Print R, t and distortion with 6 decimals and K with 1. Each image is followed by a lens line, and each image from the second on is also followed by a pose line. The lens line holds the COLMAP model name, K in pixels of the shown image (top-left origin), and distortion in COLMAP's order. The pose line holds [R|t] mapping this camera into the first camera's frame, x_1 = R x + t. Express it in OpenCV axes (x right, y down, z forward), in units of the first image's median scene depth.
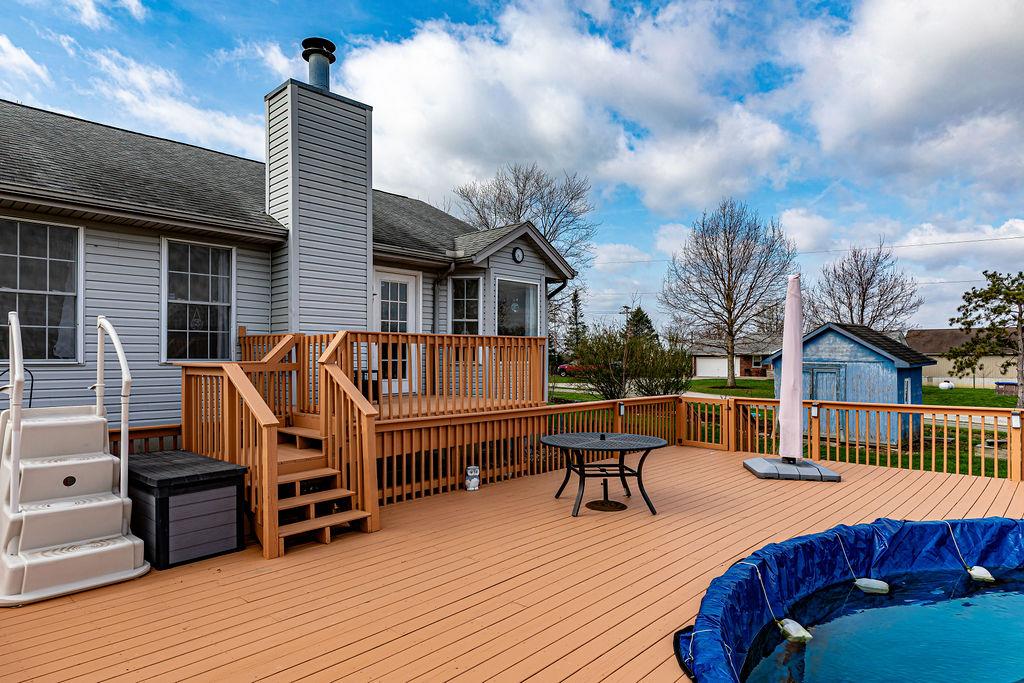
lens RADIAL K [[623.6, 0, 512.0], [0, 623.6, 341.5], [0, 0, 1]] dist [-0.000373, -0.000528]
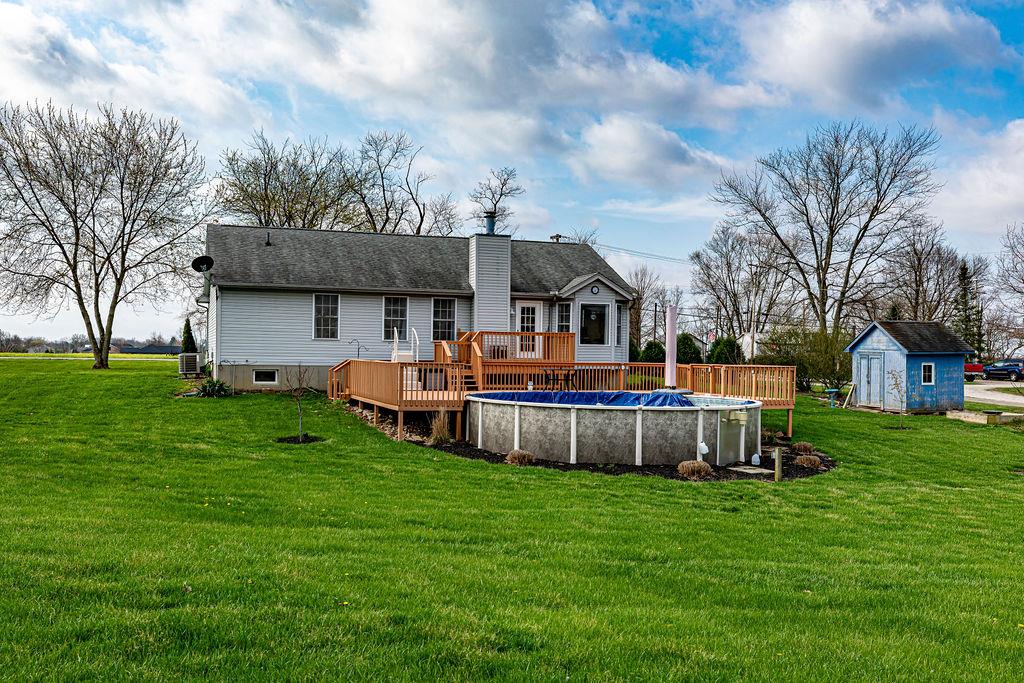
lens RADIAL K [[916.7, 0, 512.0], [0, 916.7, 341.5], [0, 0, 1]] dist [0.000227, 0.000041]
pose [[0.884706, 0.006676, -0.466101, 1.223651], [-0.001481, 0.999933, 0.011511, -0.011815], [0.466147, -0.009493, 0.884656, -1.806754]]
